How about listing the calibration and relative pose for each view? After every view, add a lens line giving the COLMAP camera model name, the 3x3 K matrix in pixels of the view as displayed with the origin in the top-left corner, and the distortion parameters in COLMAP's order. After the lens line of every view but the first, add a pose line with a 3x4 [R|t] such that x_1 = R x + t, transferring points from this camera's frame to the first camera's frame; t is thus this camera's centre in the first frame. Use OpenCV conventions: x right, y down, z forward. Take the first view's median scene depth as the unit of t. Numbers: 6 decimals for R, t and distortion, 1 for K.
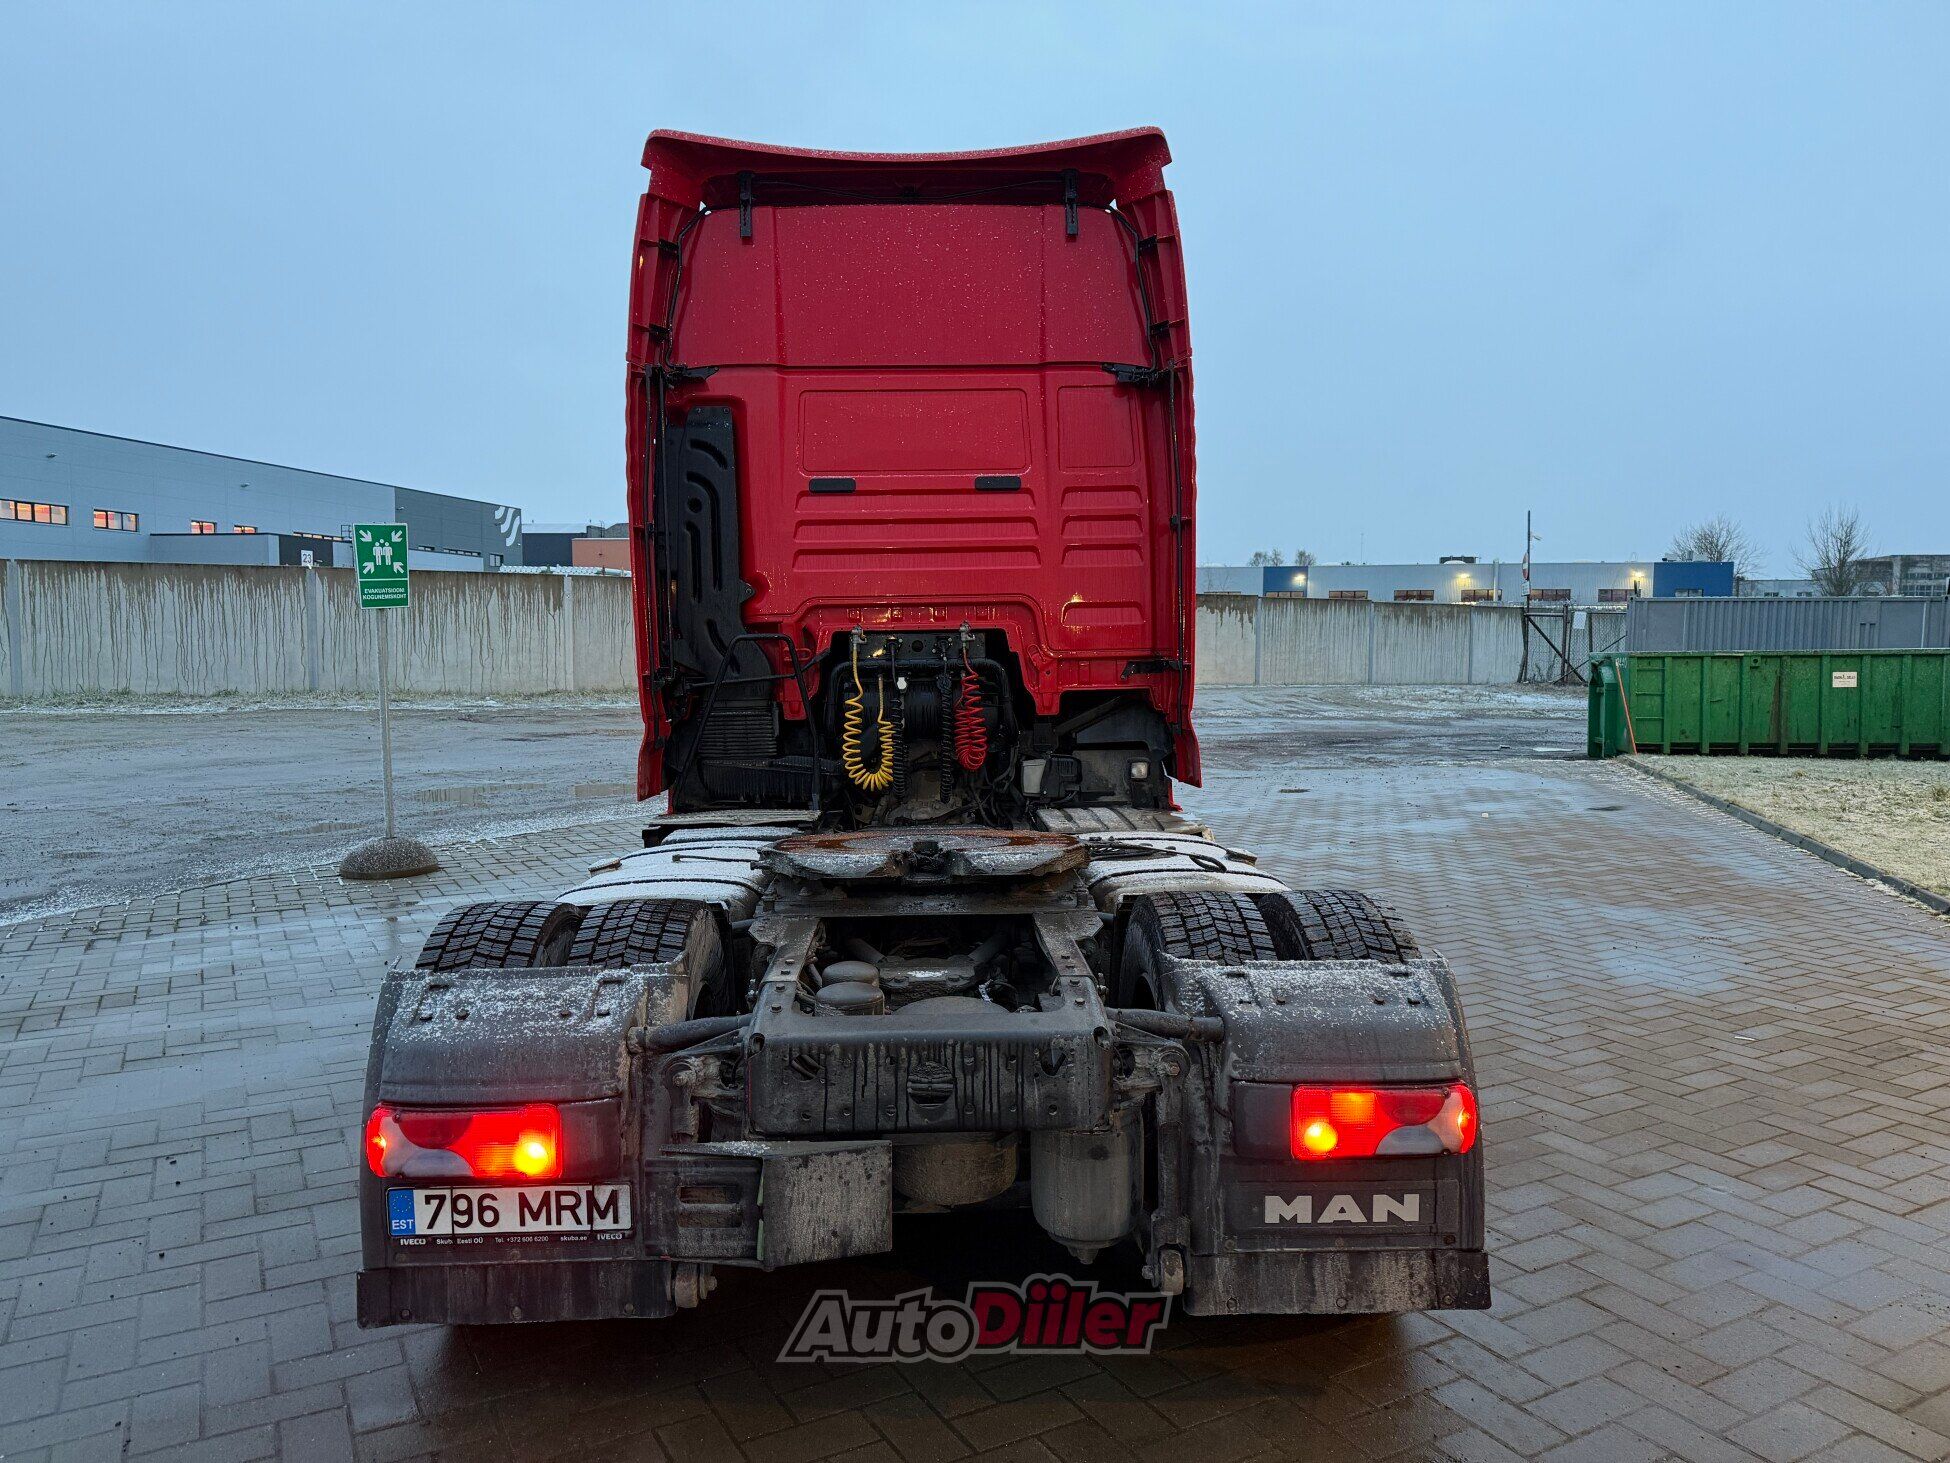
lens RADIAL K [[1350.0, 0, 975.0], [0, 1350.0, 731.5], [0, 0, 1]] dist [0.120375, -0.188853]
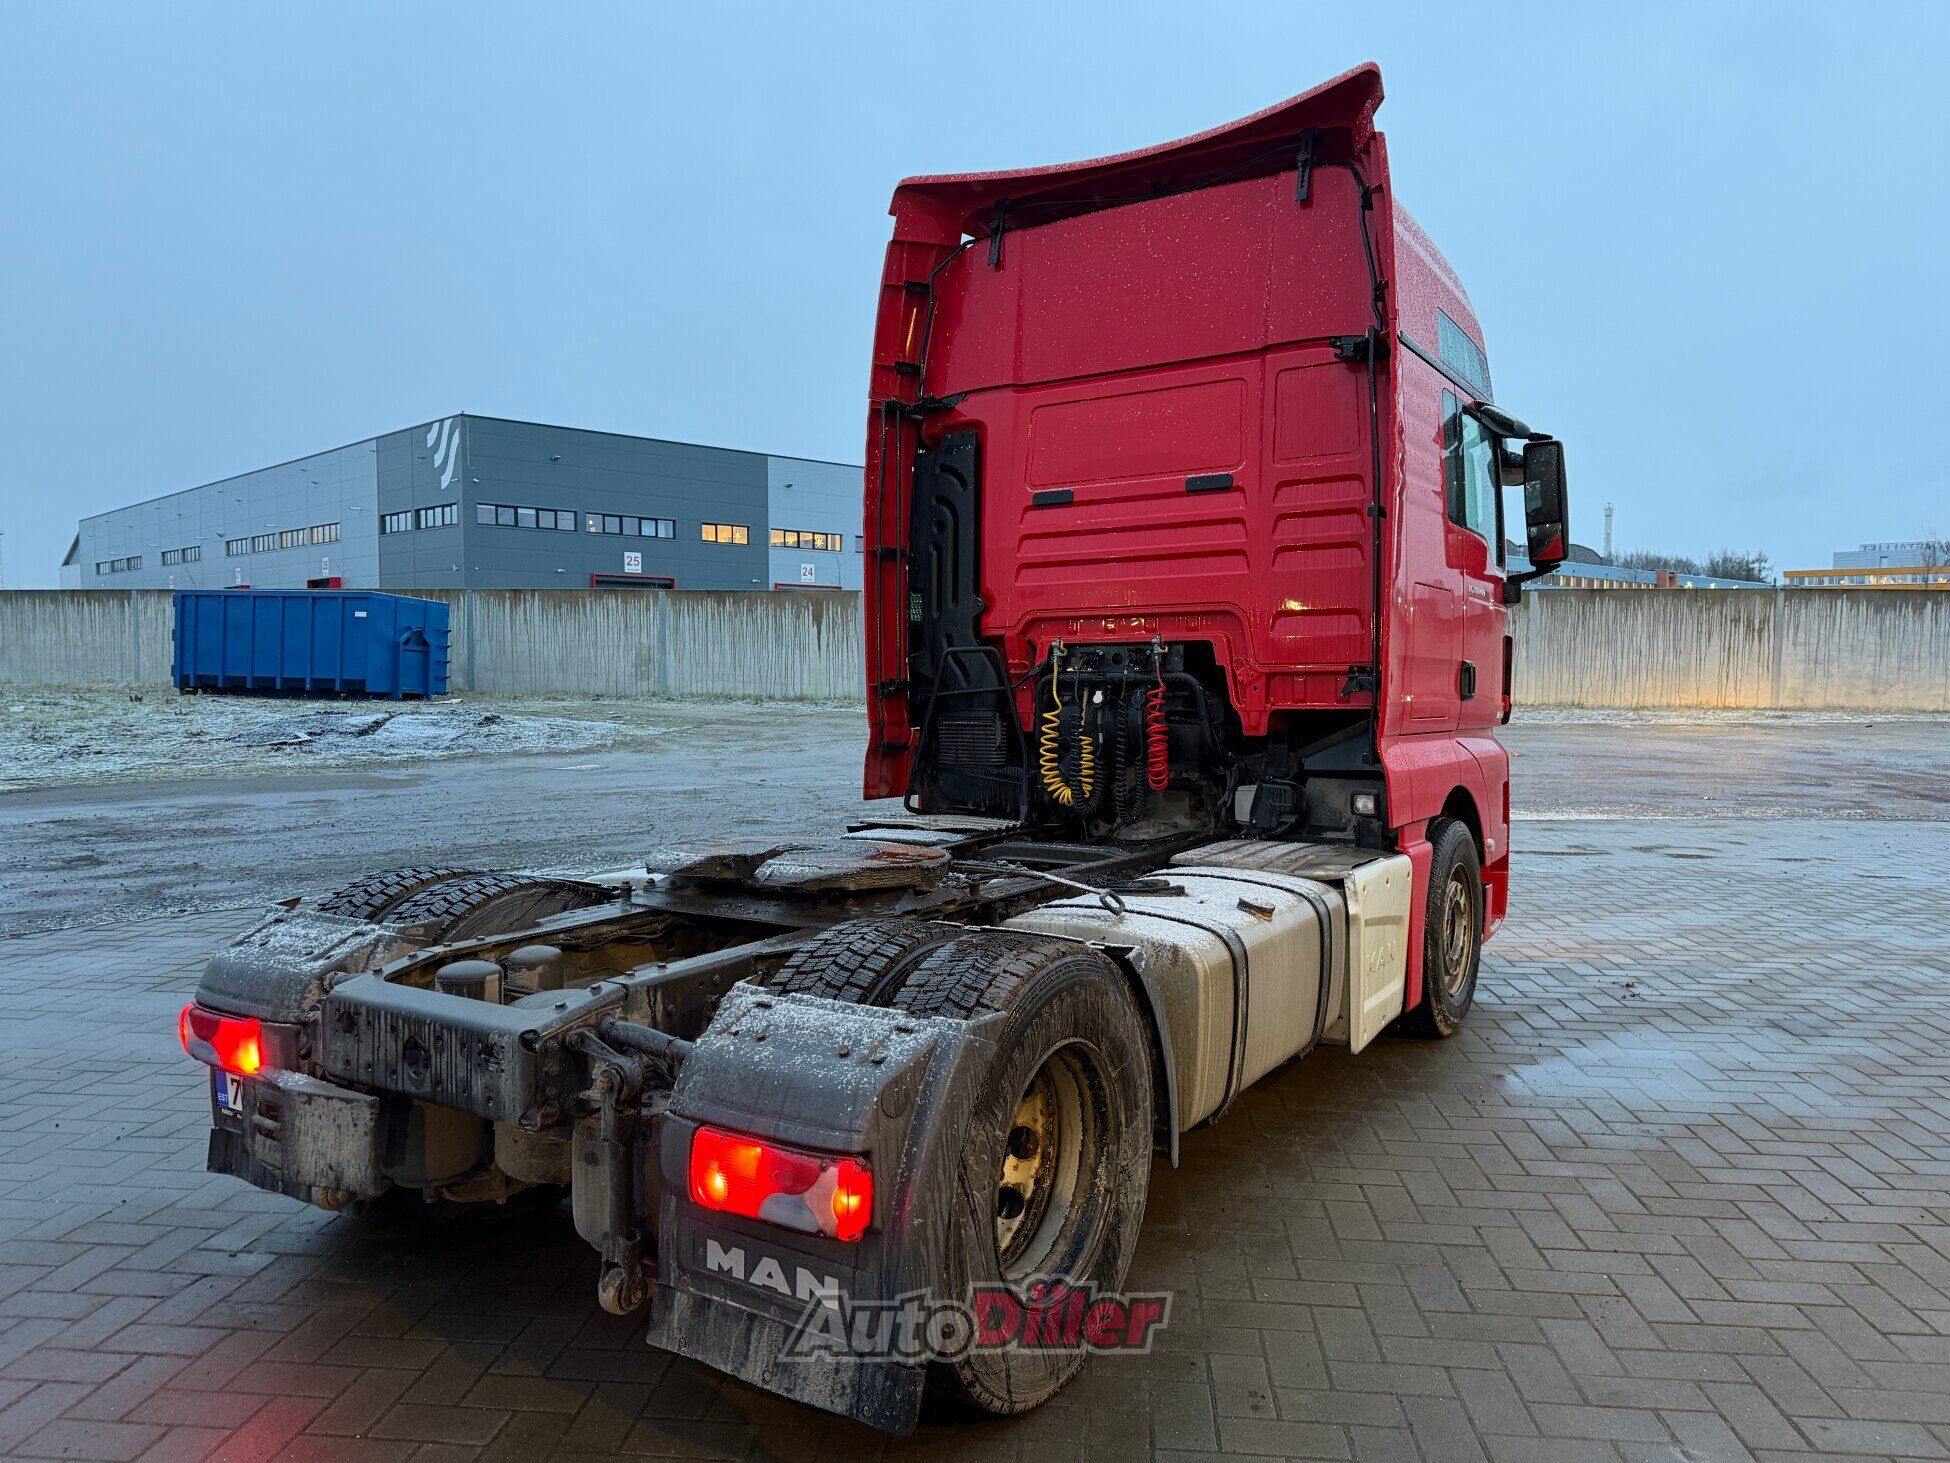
lens RADIAL K [[1350.0, 0, 975.0], [0, 1350.0, 731.5], [0, 0, 1]] dist [0.120375, -0.188853]
pose [[0.818691, 0.034509, -0.573196, 0.426998], [-0.040804, 0.999165, 0.001875, -0.009373], [0.572783, 0.021854, 0.819416, 0.155039]]
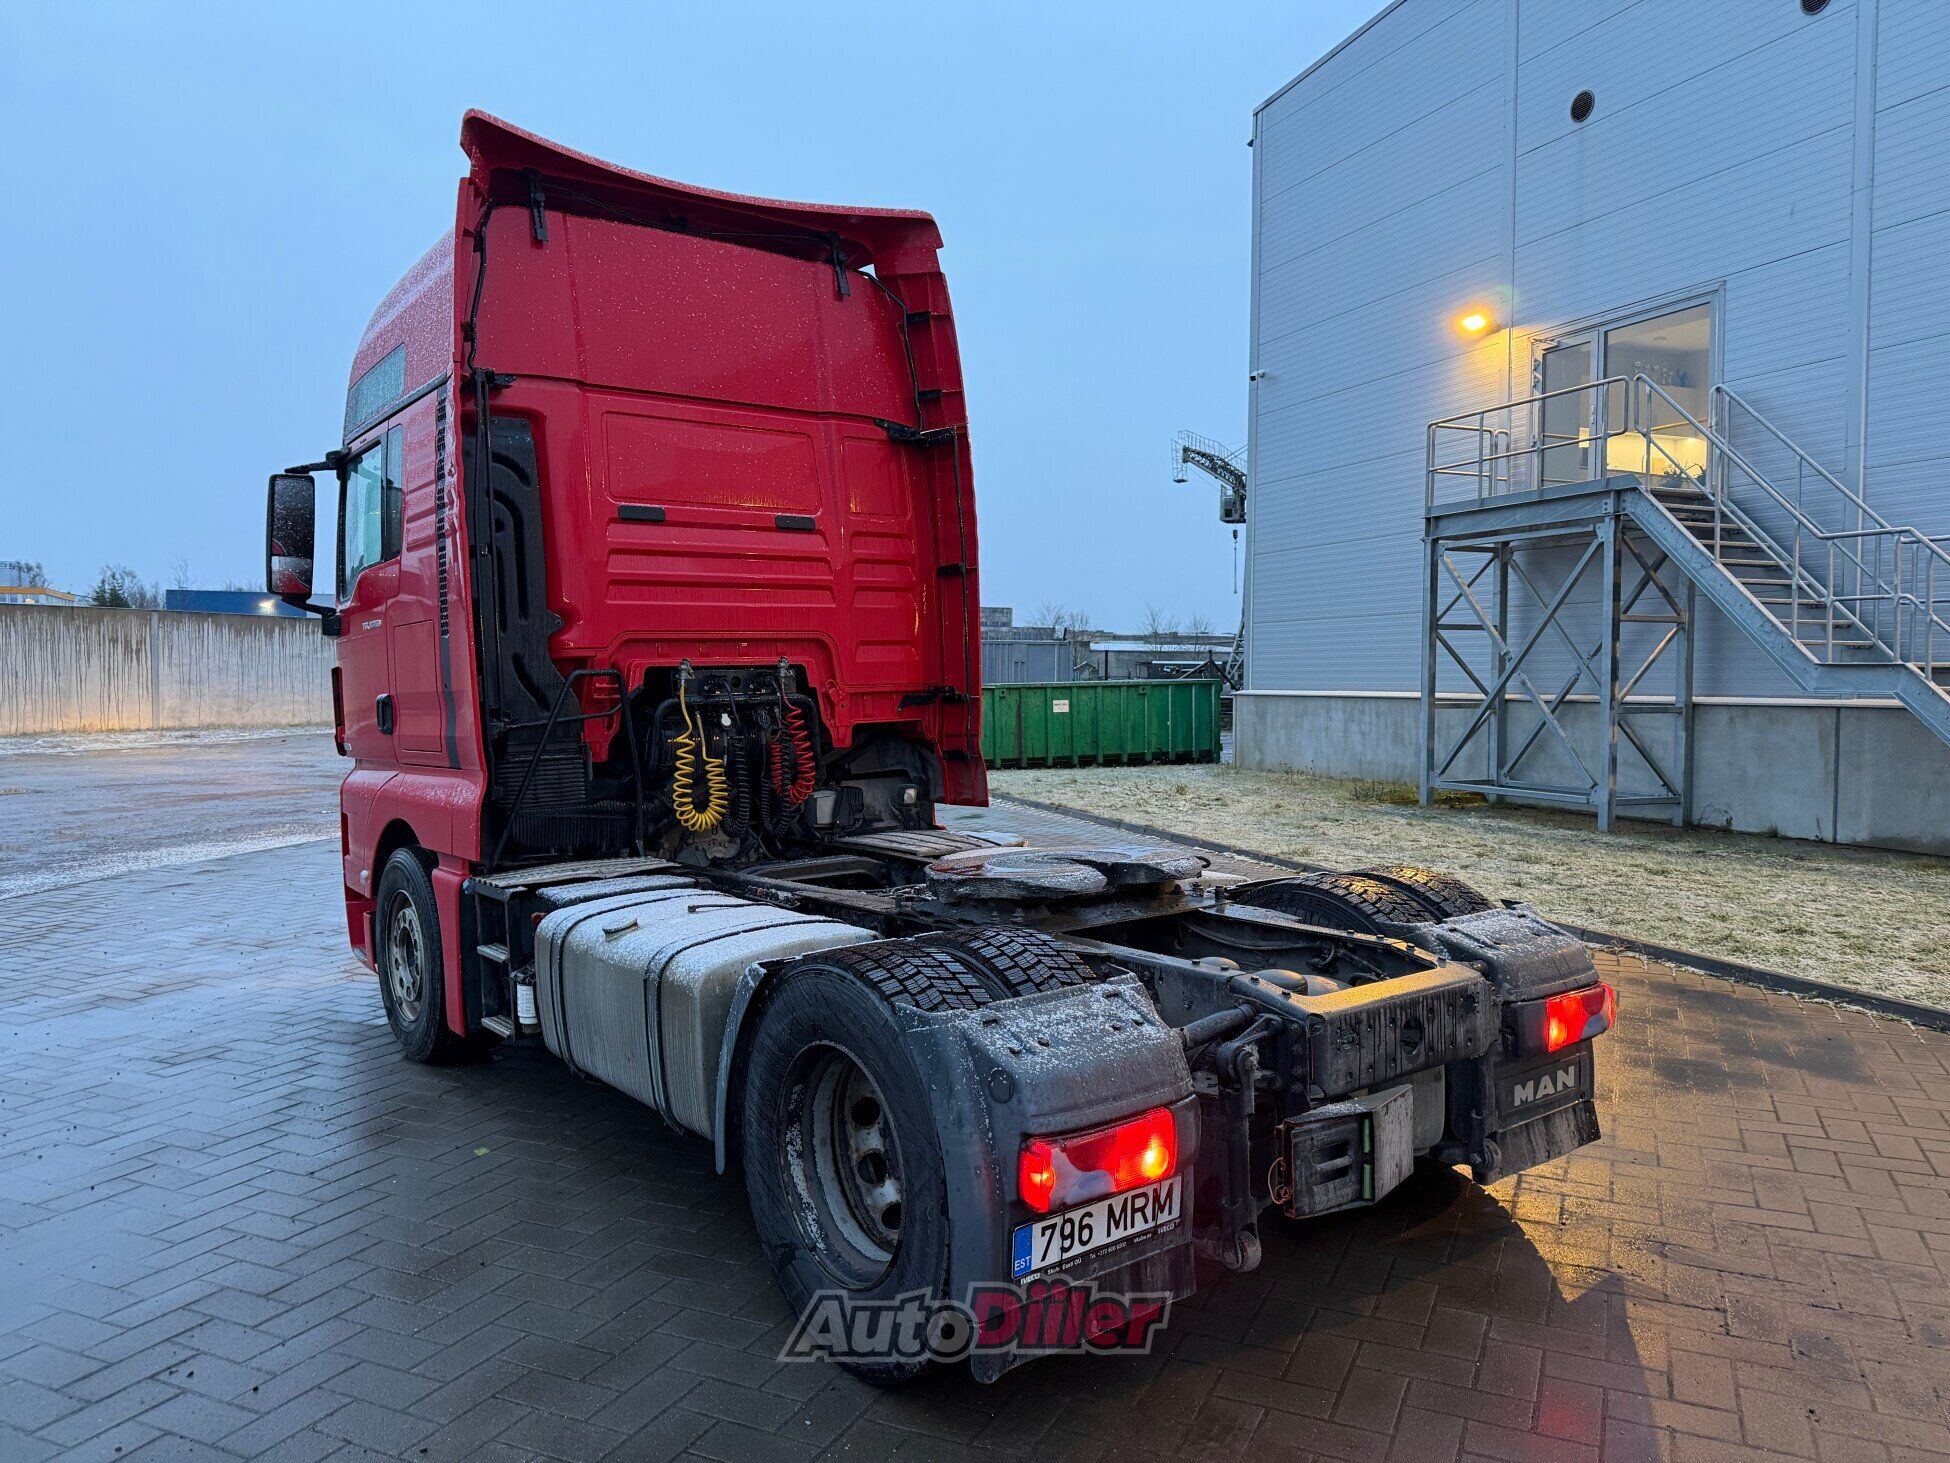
lens RADIAL K [[1350.0, 0, 975.0], [0, 1350.0, 731.5], [0, 0, 1]] dist [0.120375, -0.188853]
pose [[0.812314, -0.027114, 0.582590, -0.478290], [0.041924, 0.999049, -0.011959, -0.007824], [-0.581712, 0.034139, 0.812678, 0.094360]]
